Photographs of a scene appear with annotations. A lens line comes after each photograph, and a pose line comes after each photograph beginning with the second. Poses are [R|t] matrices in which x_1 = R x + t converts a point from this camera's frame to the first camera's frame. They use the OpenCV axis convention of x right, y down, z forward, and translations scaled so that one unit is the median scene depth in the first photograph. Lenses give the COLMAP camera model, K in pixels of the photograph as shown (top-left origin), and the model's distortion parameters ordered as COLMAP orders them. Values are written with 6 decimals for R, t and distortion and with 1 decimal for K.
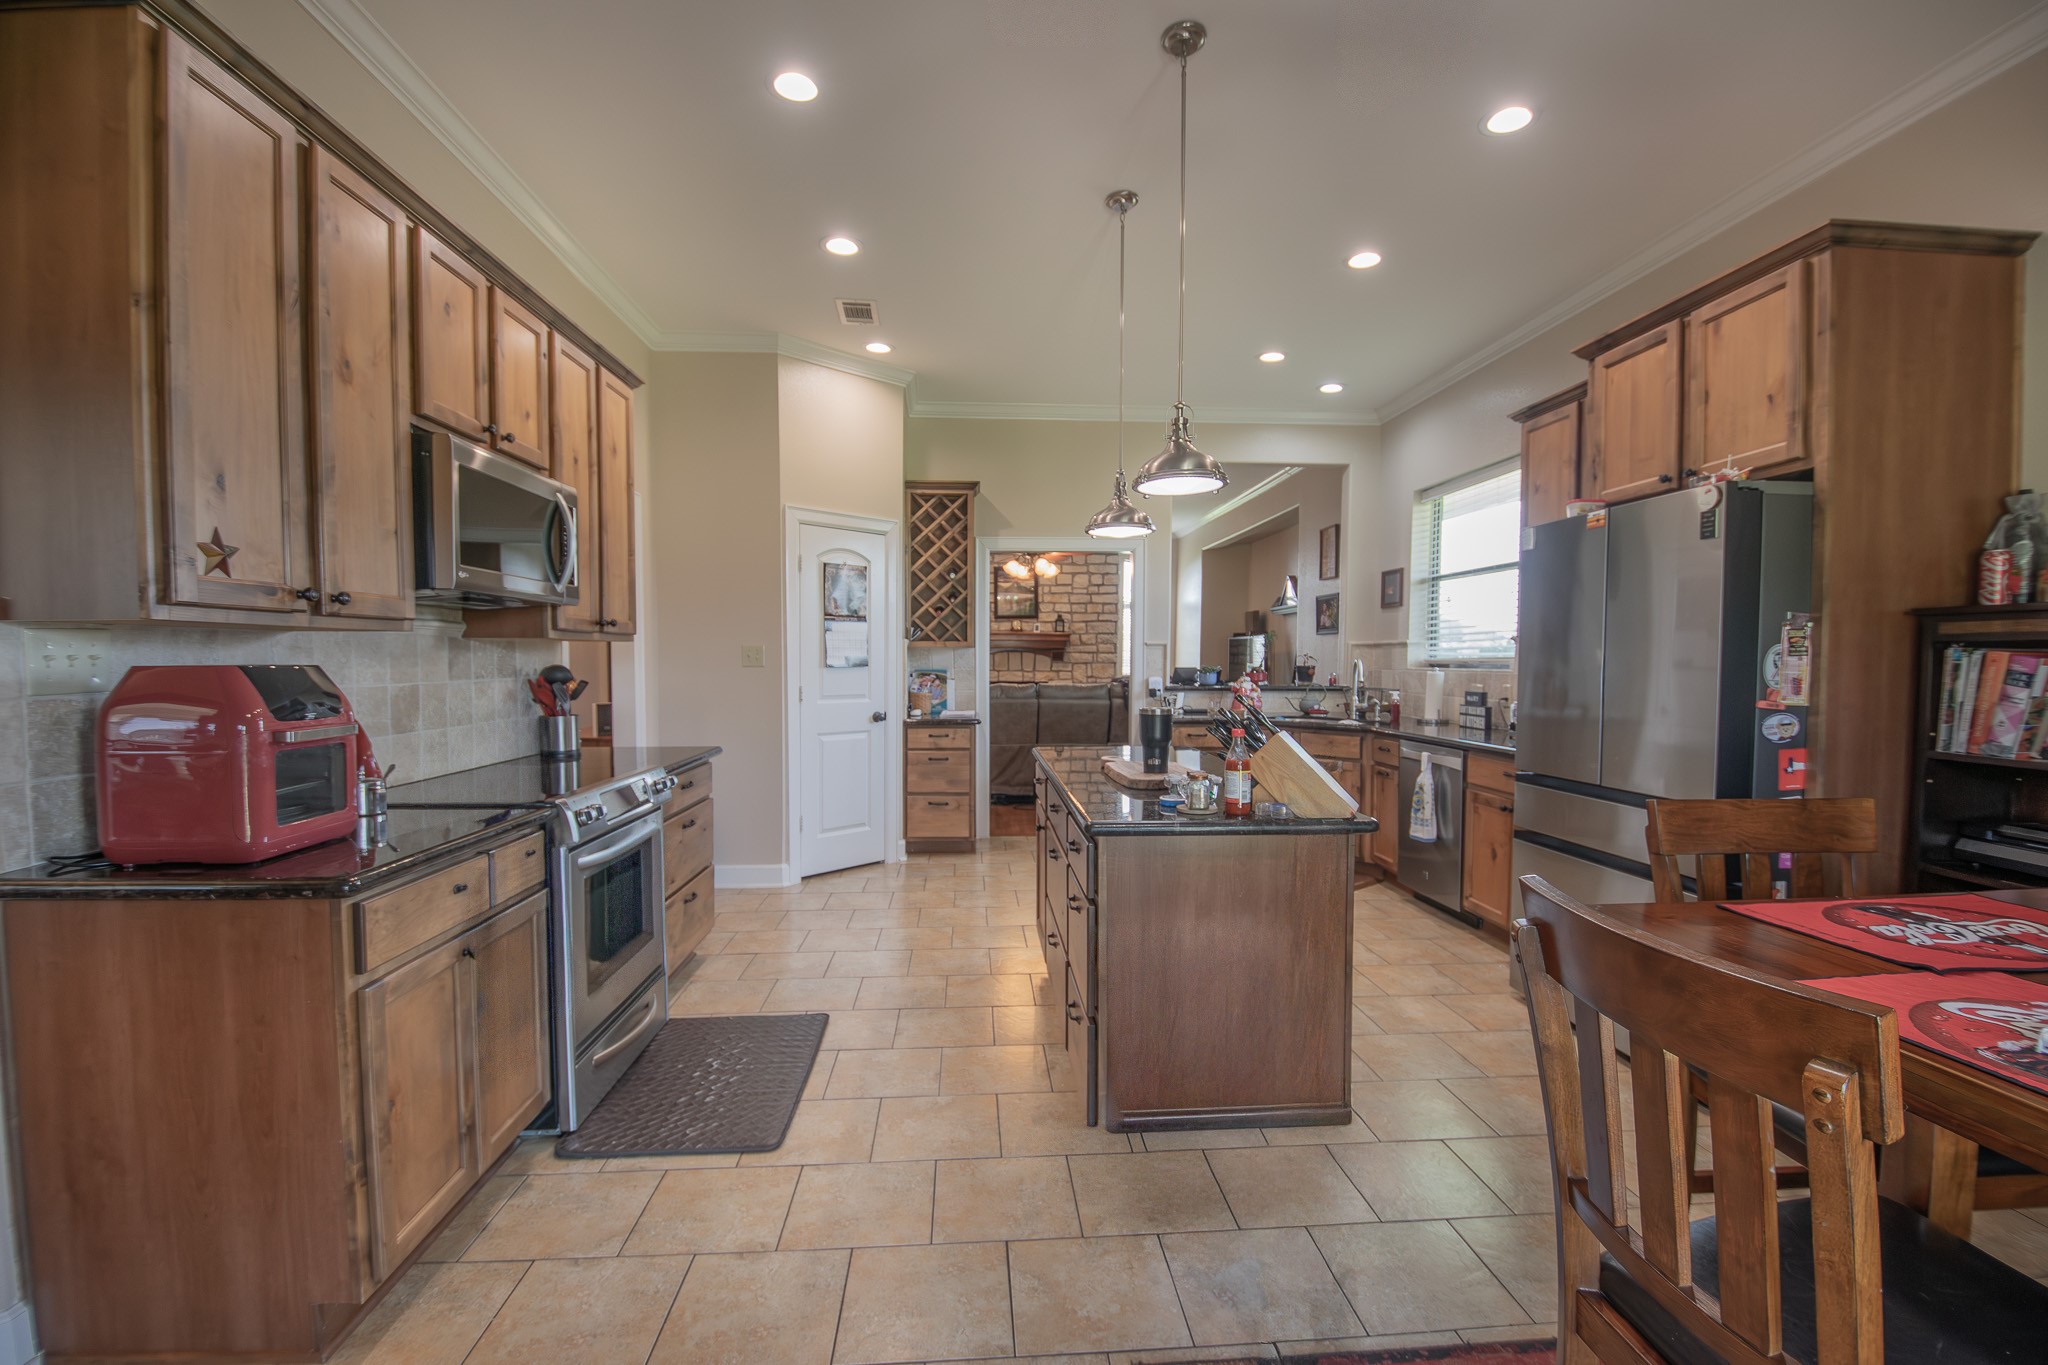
lens RADIAL K [[907.1, 0, 1021.5], [0, 907.1, 701.9], [0, 0, 1]] dist [-0.006266, -0.010901]
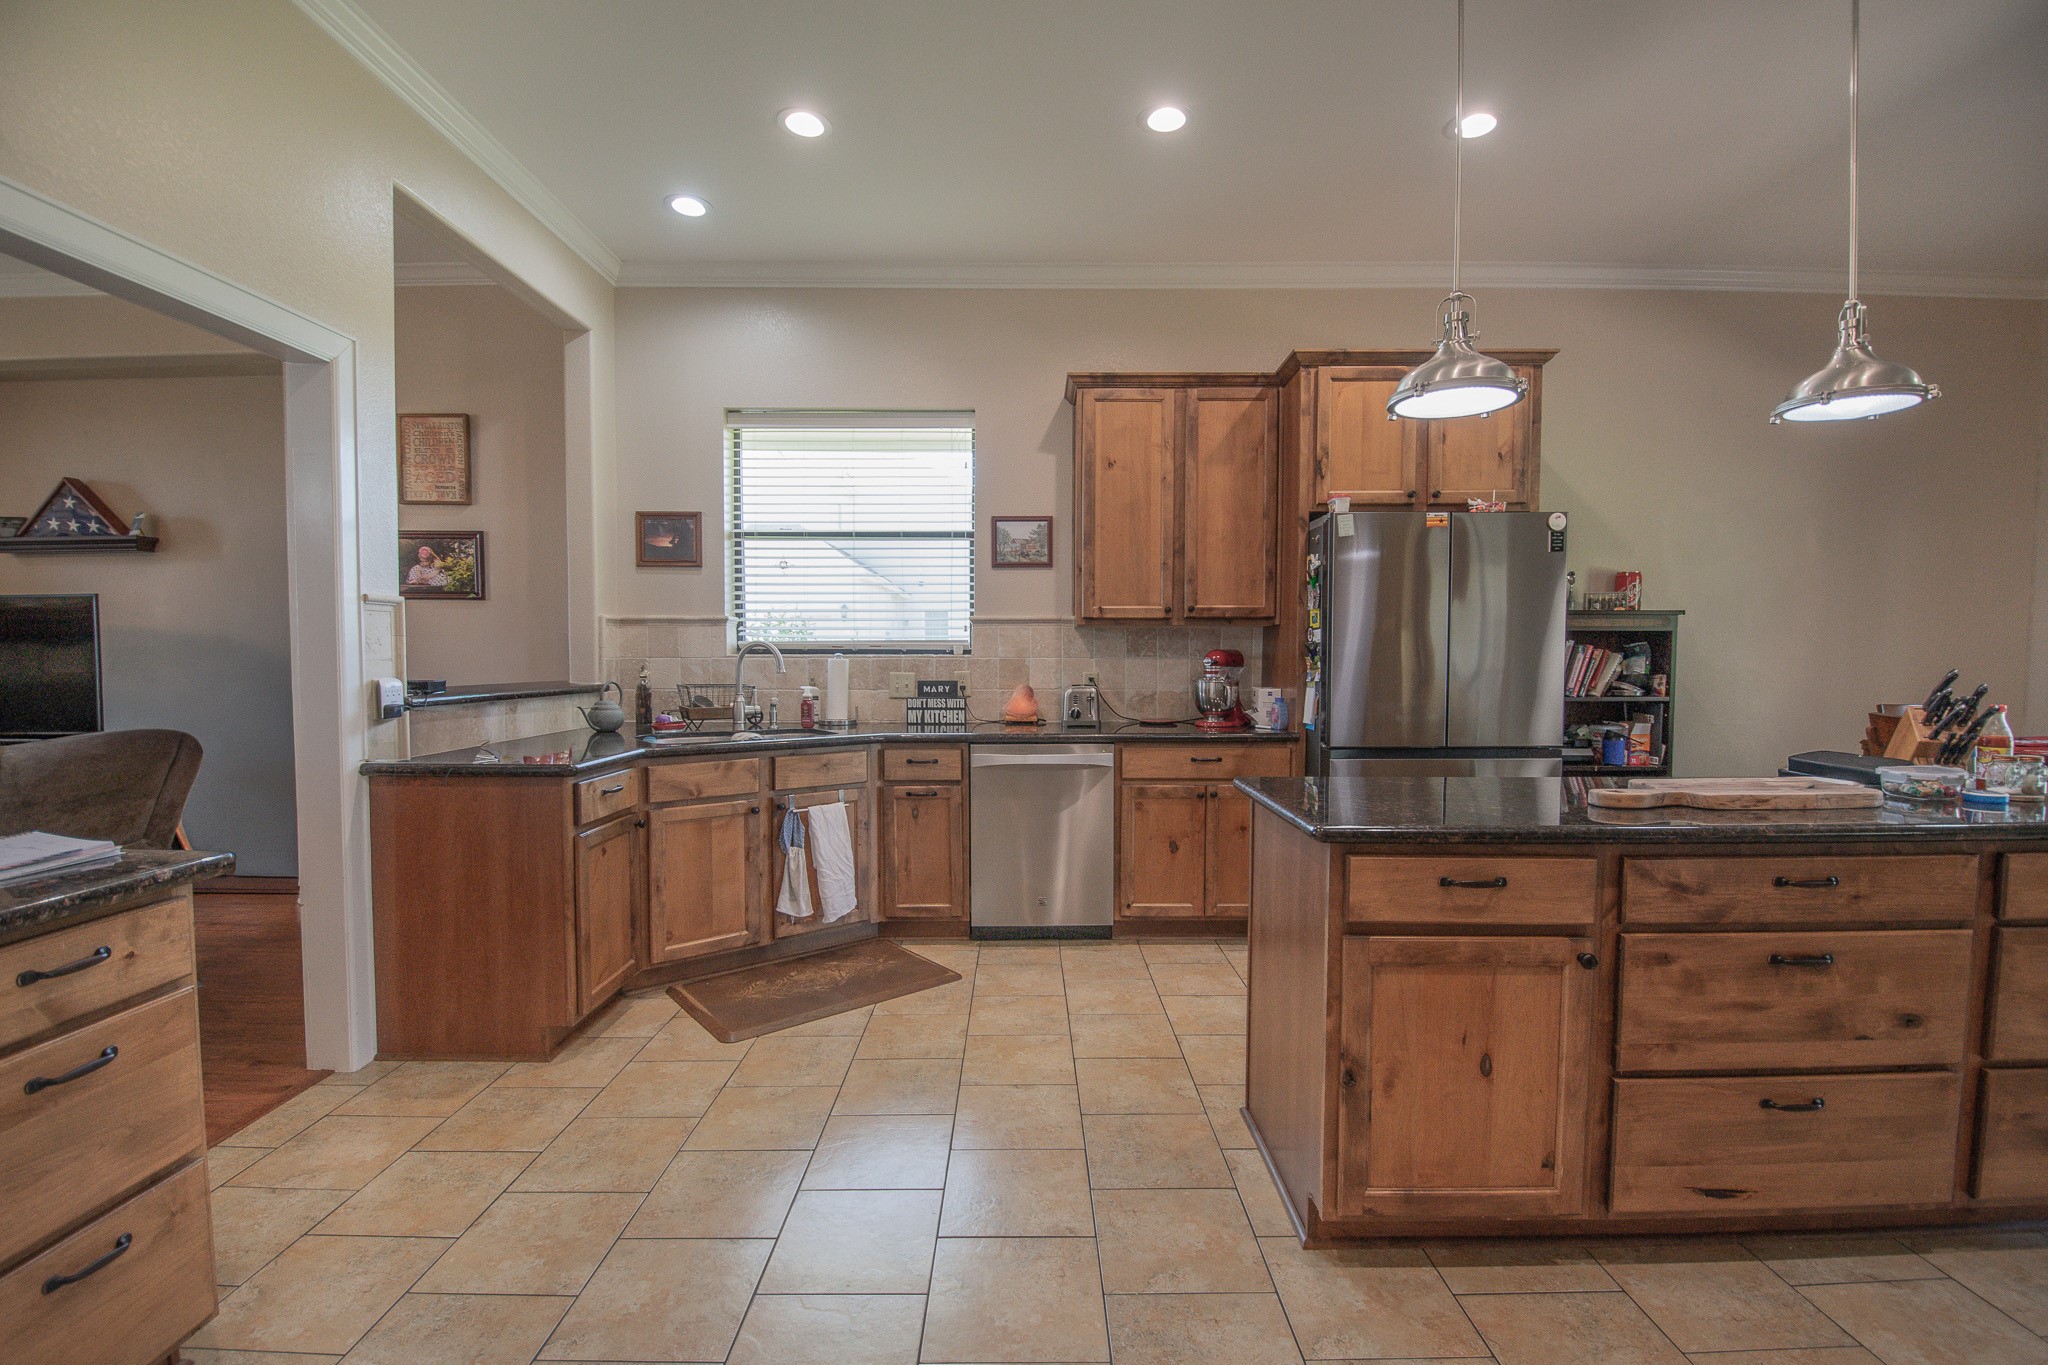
lens RADIAL K [[873.8, 0, 1025.3], [0, 873.8, 703.9], [0, 0, 1]] dist [-0.016106, -0.001880]
pose [[0.049638, -0.057524, 0.997109, -0.556431], [0.045794, 0.997421, 0.055262, -0.055766], [-0.997717, 0.042919, 0.052144, 1.576721]]
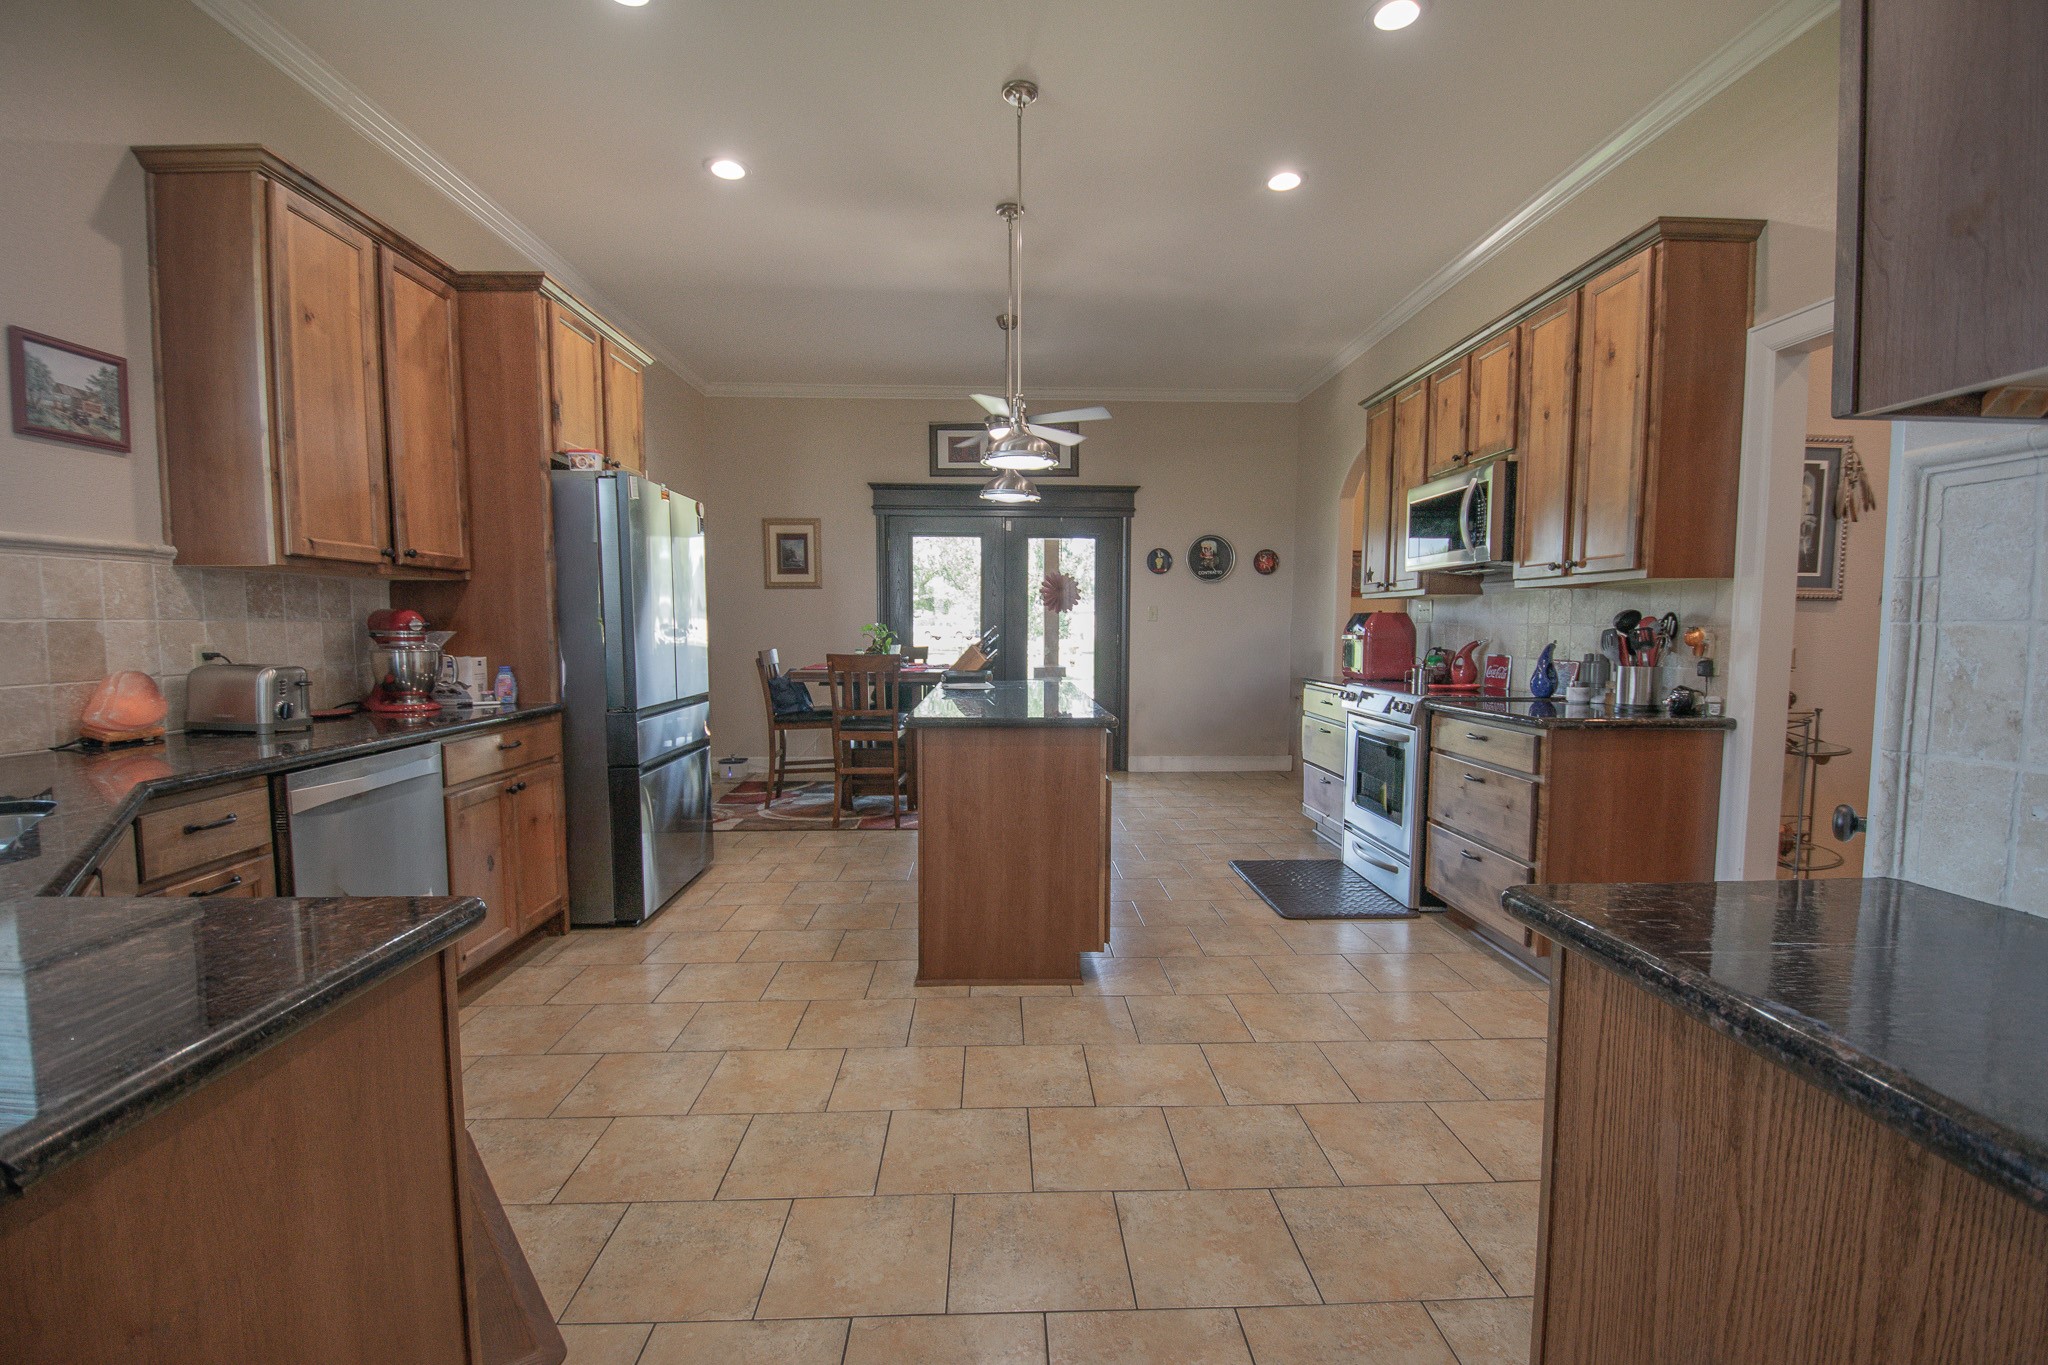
lens RADIAL K [[907.1, 0, 1016.9], [0, 907.1, 696.5], [0, 0, 1]] dist [-0.006266, -0.010901]
pose [[-0.999679, -0.005039, 0.024815, 0.106205], [-0.001892, 0.992122, 0.125261, -0.084908], [-0.025250, 0.125174, -0.991813, 2.431900]]
